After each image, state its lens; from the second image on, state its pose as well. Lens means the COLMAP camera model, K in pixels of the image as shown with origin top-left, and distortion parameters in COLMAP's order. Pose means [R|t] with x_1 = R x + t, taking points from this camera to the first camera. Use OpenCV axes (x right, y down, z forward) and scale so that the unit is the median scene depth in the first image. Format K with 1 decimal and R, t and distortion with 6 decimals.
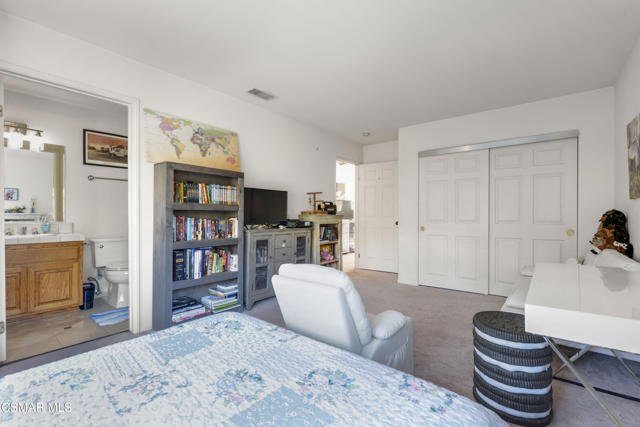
lens RADIAL K [[294.6, 0, 318.6], [0, 294.6, 216.0], [0, 0, 1]] dist [0.000150, 0.000189]
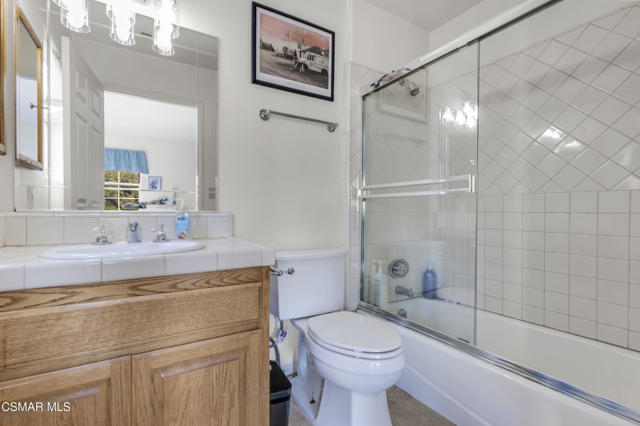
lens RADIAL K [[294.6, 0, 320.0], [0, 294.6, 213.2], [0, 0, 1]] dist [0.000150, 0.000189]
pose [[0.947526, 0.003418, -0.319661, -0.550950], [-0.003252, 0.999994, 0.001054, 0.020457], [0.319662, 0.000040, 0.947531, 0.602719]]
